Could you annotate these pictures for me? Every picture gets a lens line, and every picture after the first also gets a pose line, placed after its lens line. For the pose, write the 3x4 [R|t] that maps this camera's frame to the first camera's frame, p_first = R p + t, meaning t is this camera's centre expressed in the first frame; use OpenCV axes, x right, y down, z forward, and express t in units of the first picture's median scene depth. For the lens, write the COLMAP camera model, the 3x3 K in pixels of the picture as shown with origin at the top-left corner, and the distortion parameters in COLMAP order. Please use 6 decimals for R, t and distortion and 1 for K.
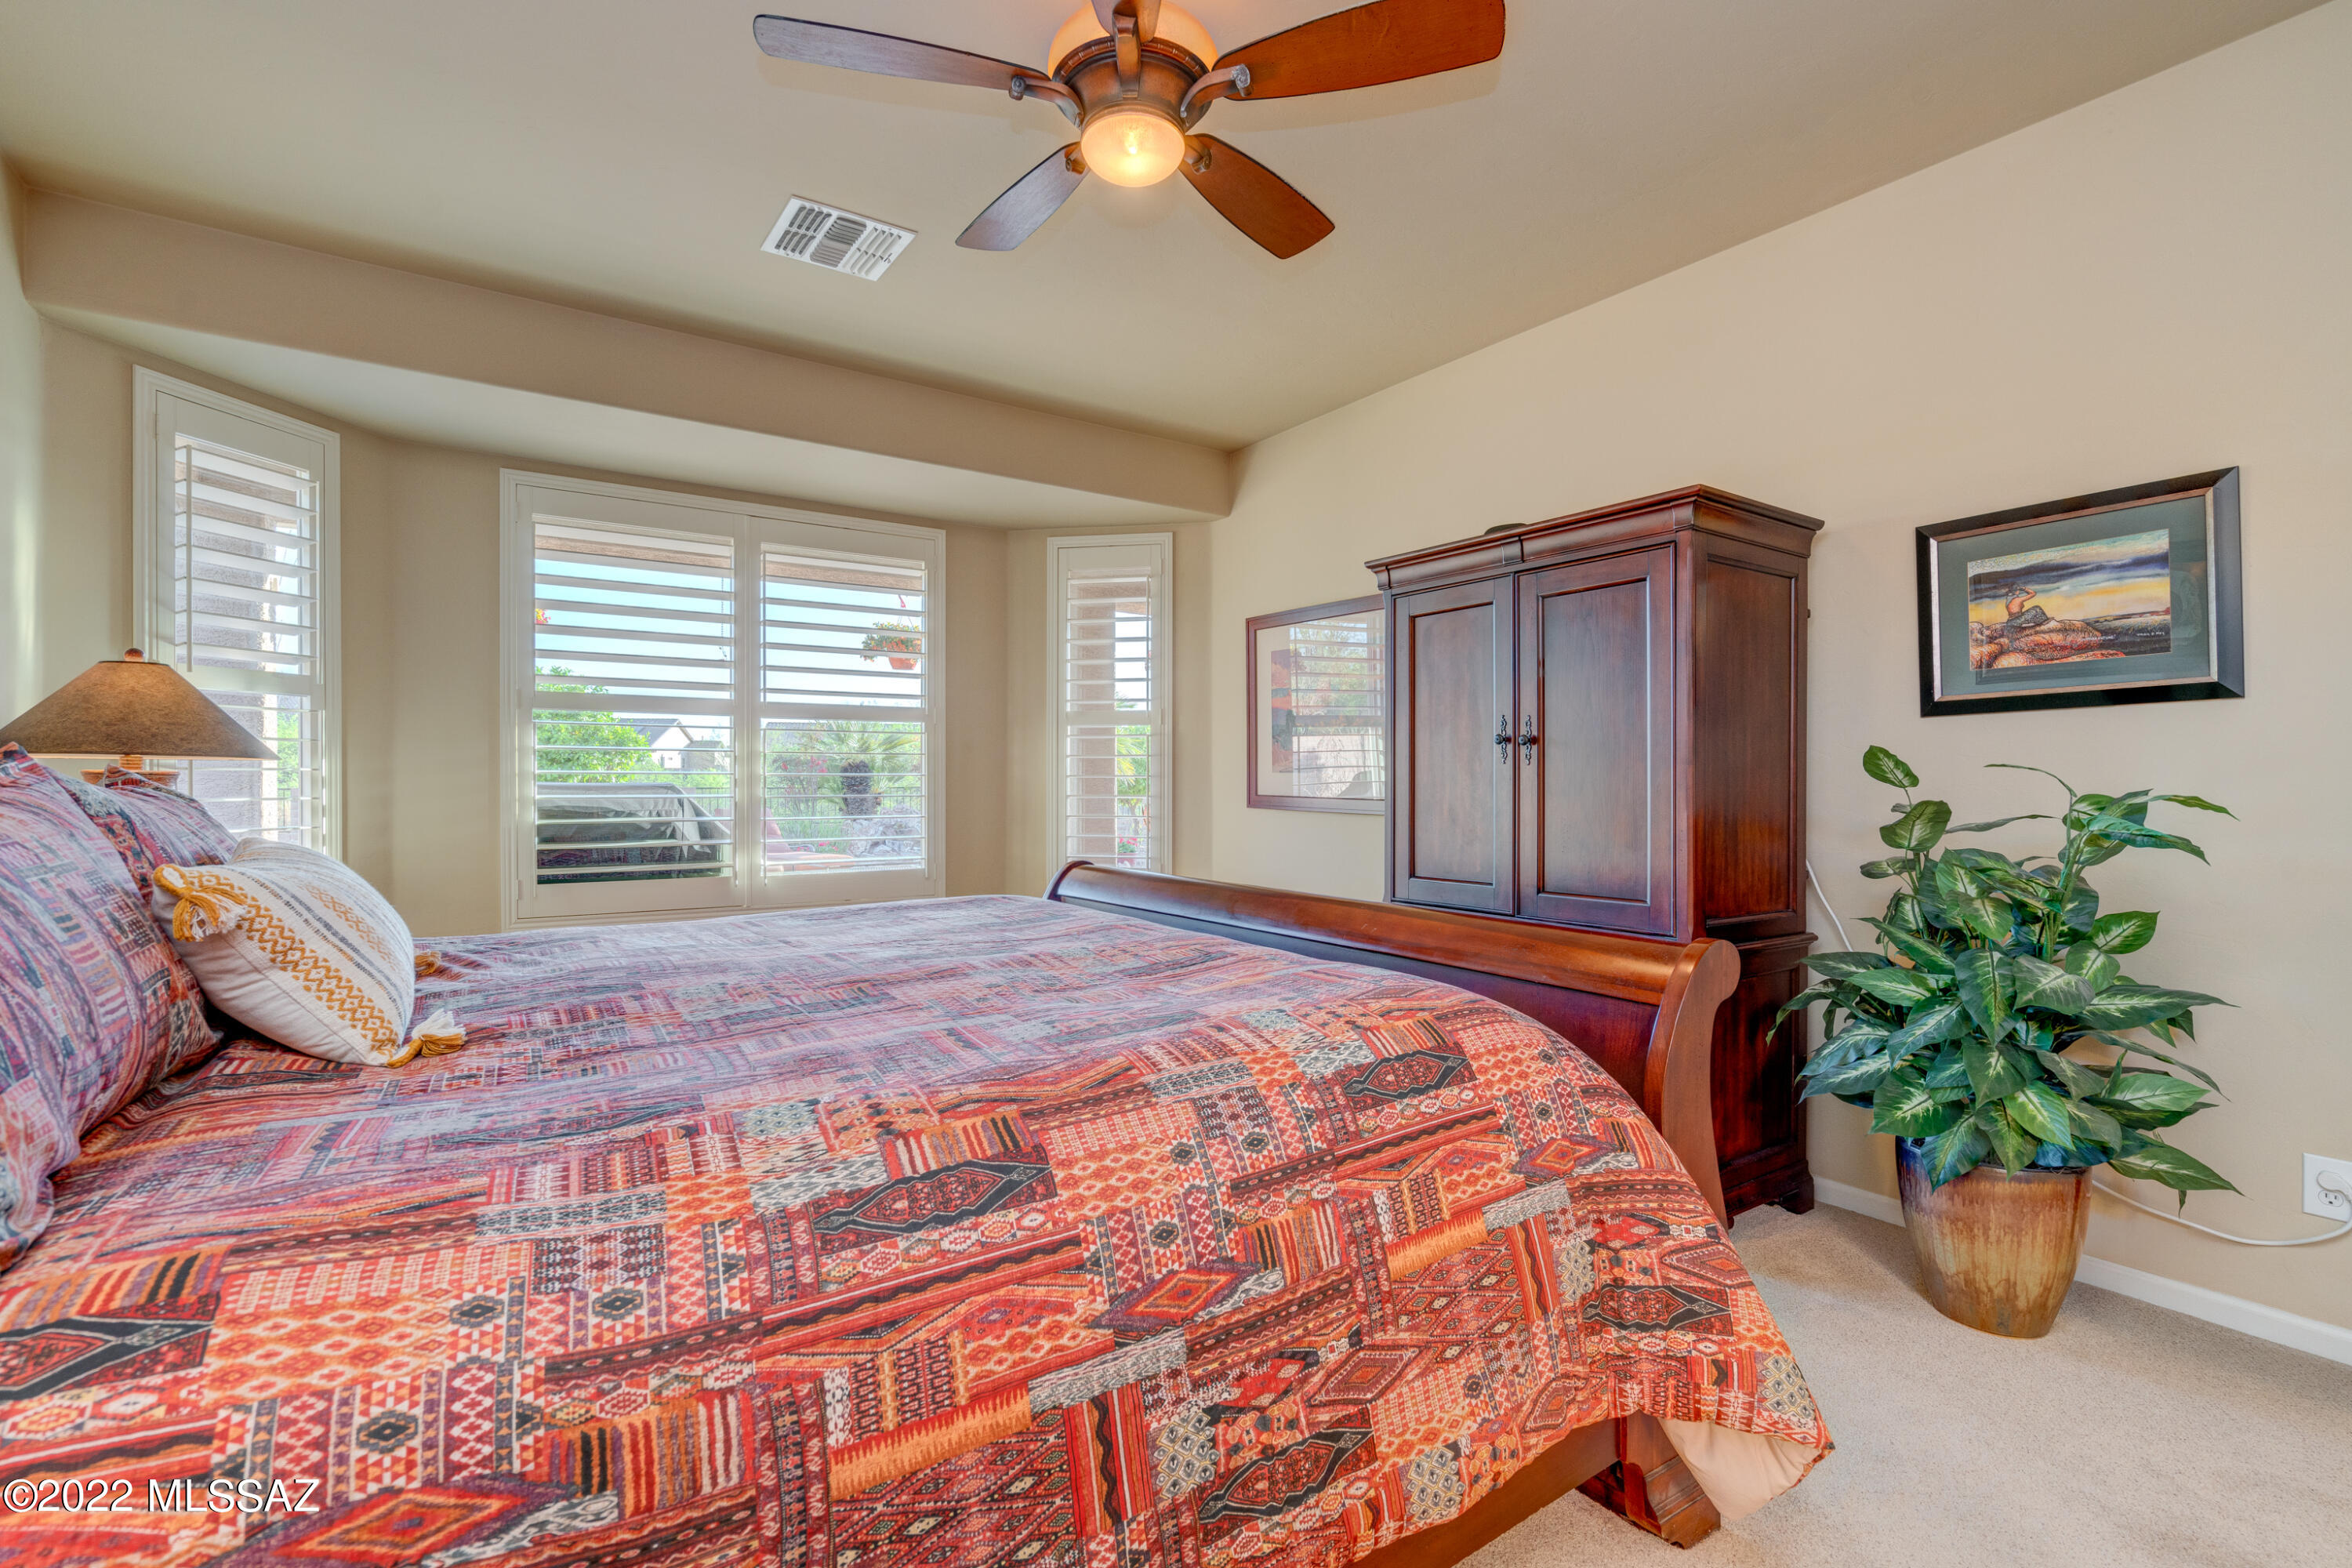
lens RADIAL K [[1050.7, 0, 1169.7], [0, 1050.7, 786.5], [0, 0, 1]] dist [-0.002433, 0.000679]
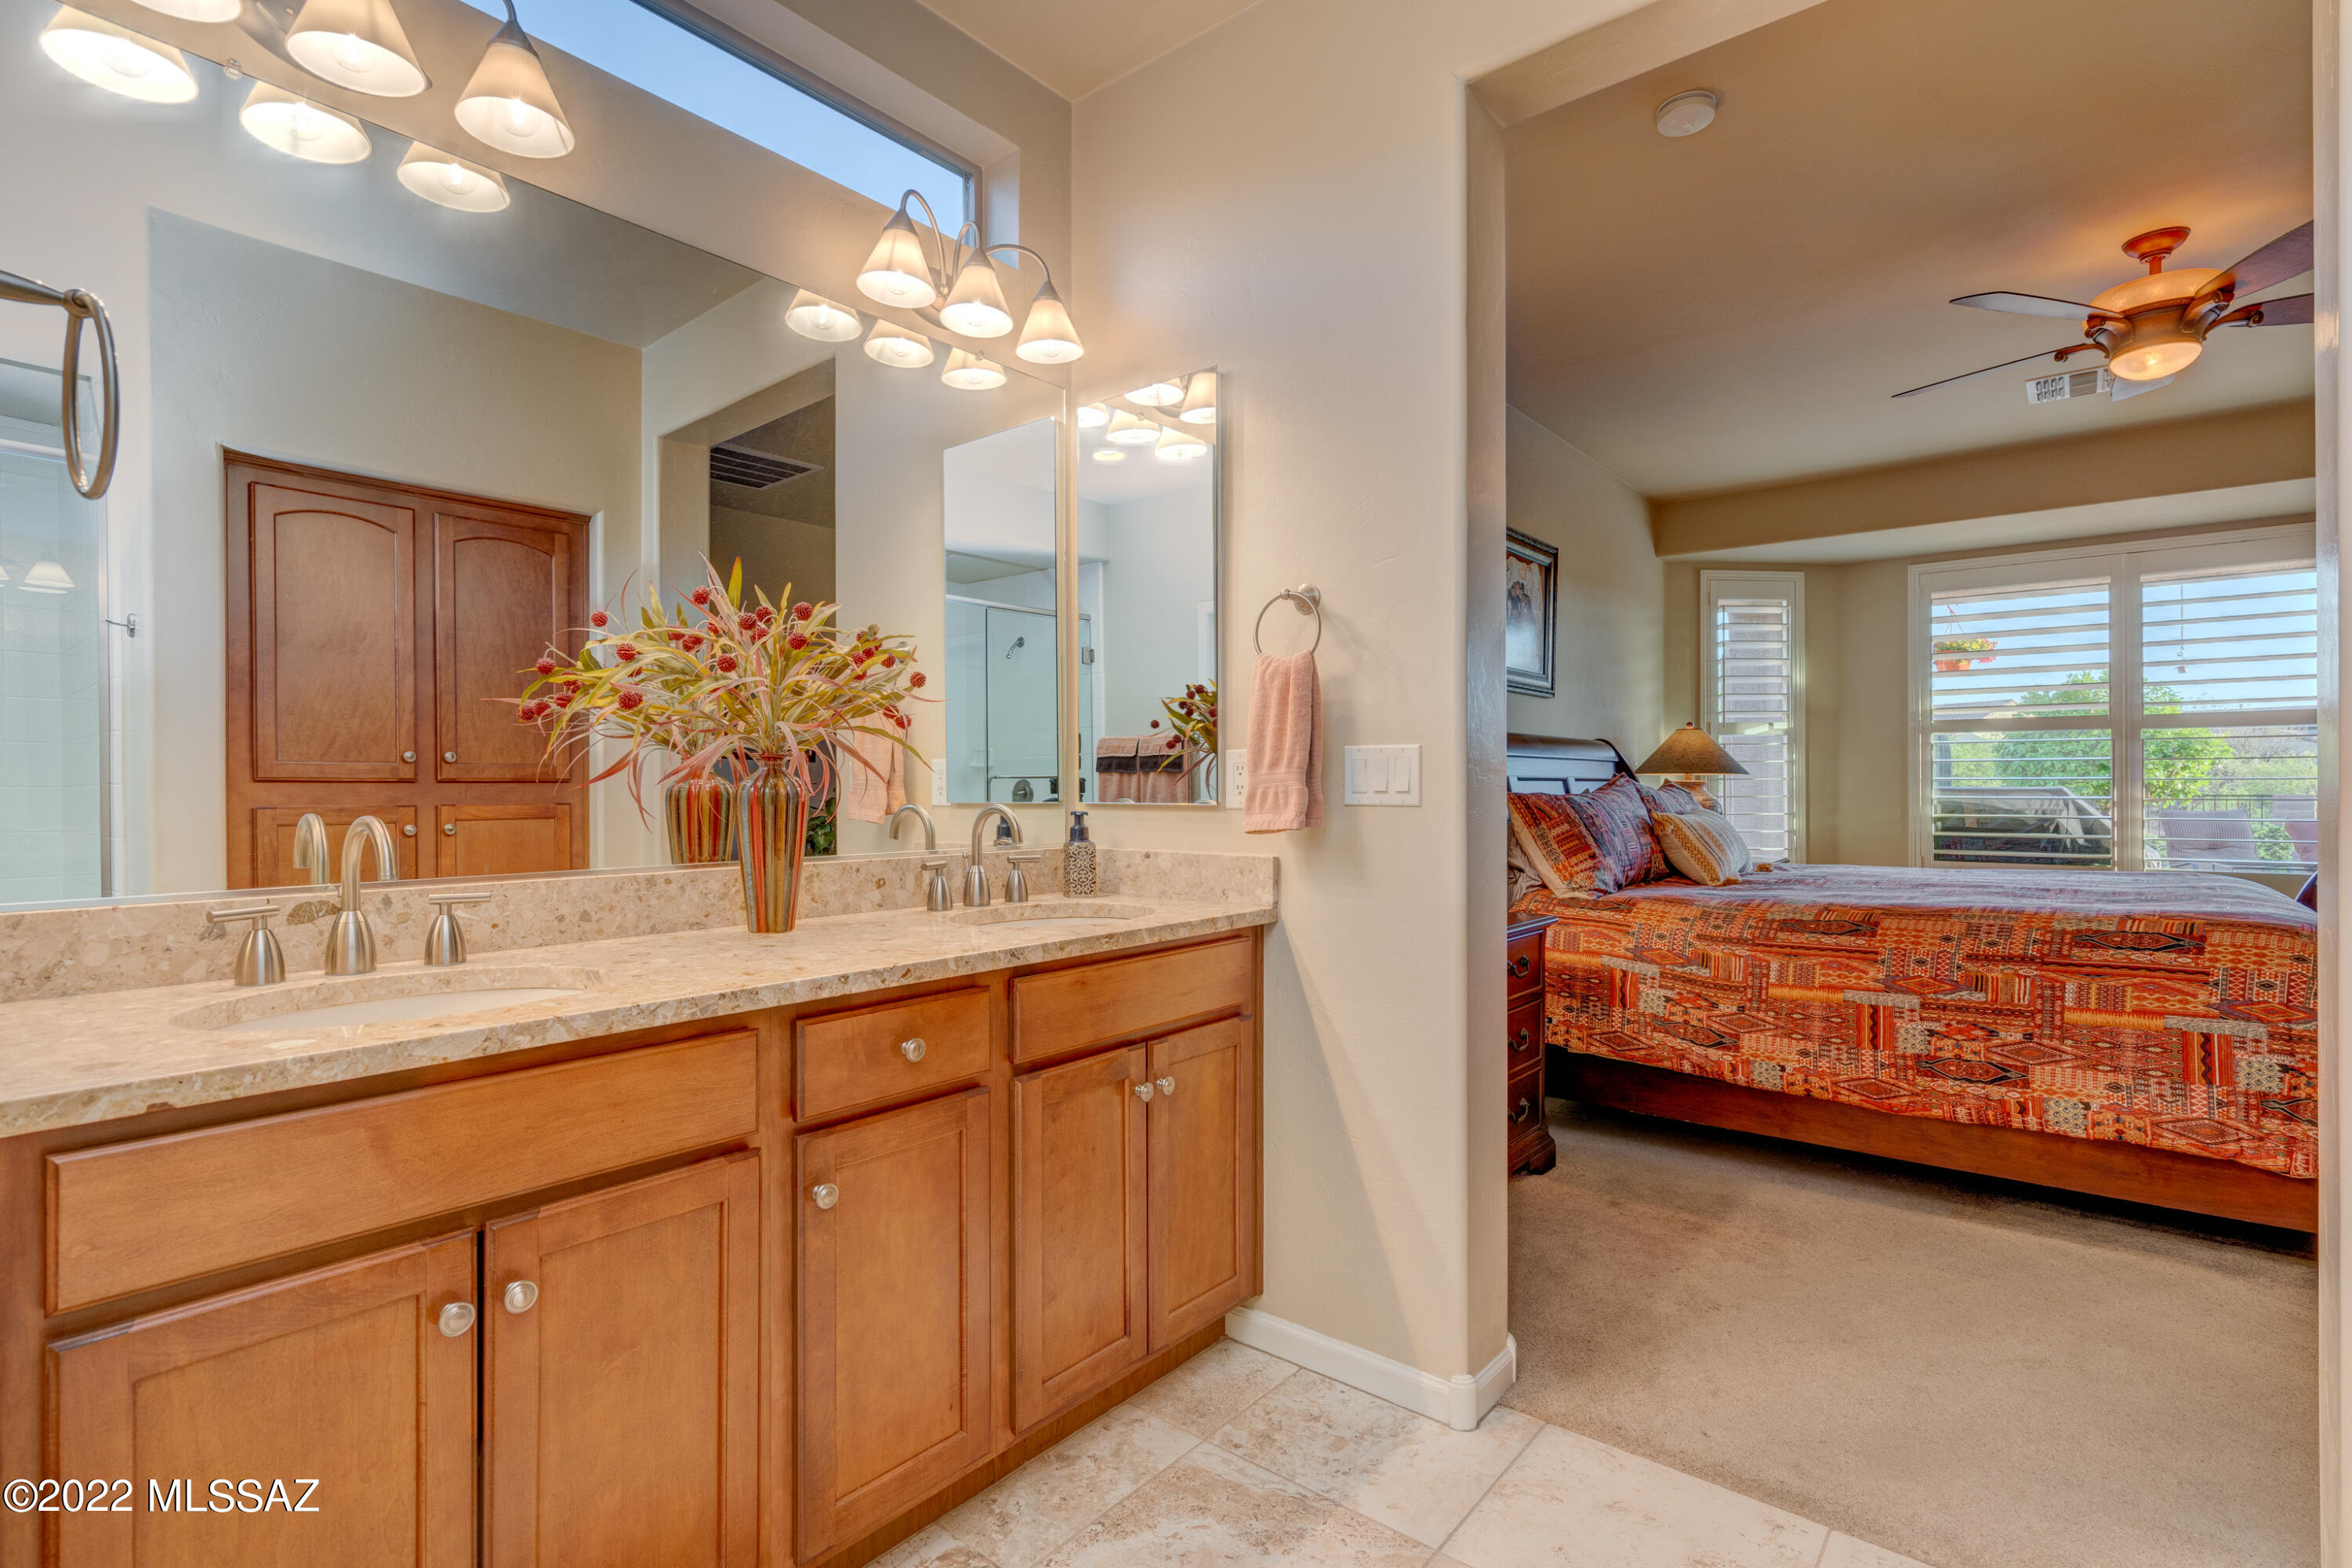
lens RADIAL K [[1114.2, 0, 1171.1], [0, 1114.2, 786.3], [0, 0, 1]] dist [0.000247, -0.000287]
pose [[0.276381, -0.004129, -0.961039, 1.767551], [-0.002326, 0.999985, -0.004965, 0.020174], [0.961045, 0.003608, 0.276367, -1.251119]]
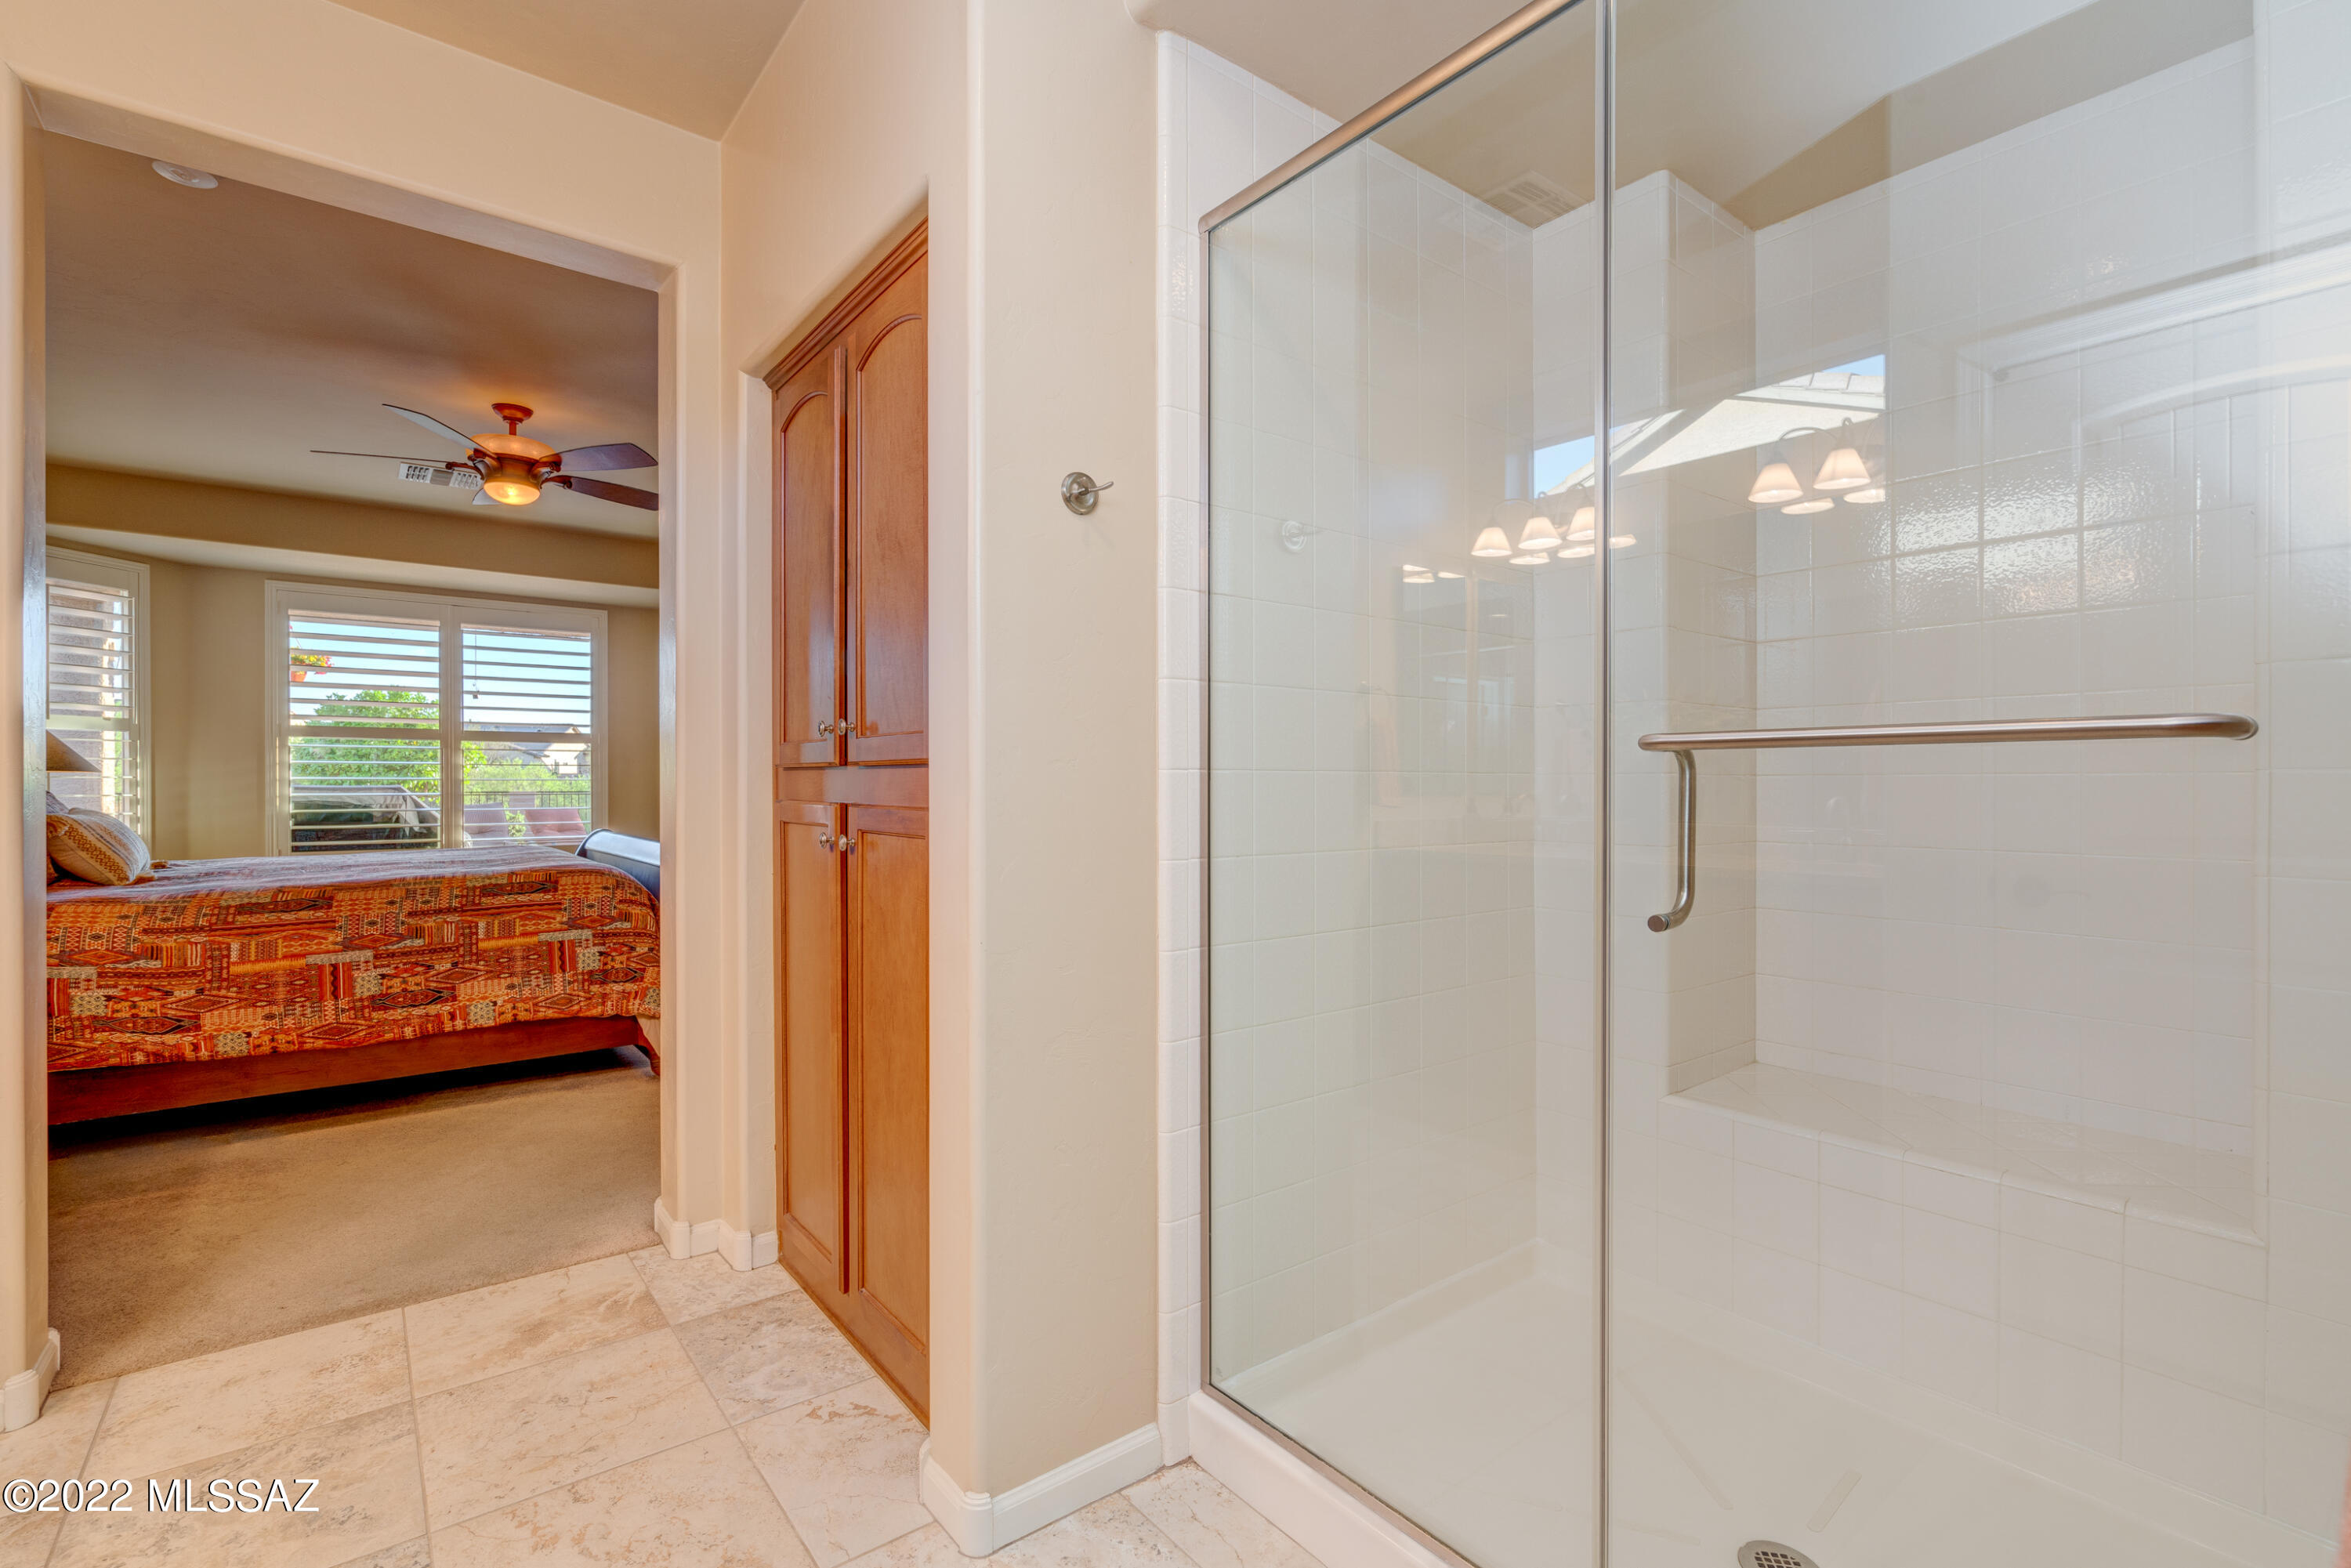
lens RADIAL K [[1050.2, 0, 1169.2], [0, 1050.2, 786.5], [0, 0, 1]] dist [-0.002433, 0.000679]
pose [[0.997712, -0.002573, 0.067558, 1.886123], [0.002799, 0.999991, -0.003241, 0.023406], [-0.067549, 0.003423, 0.997710, -2.013910]]
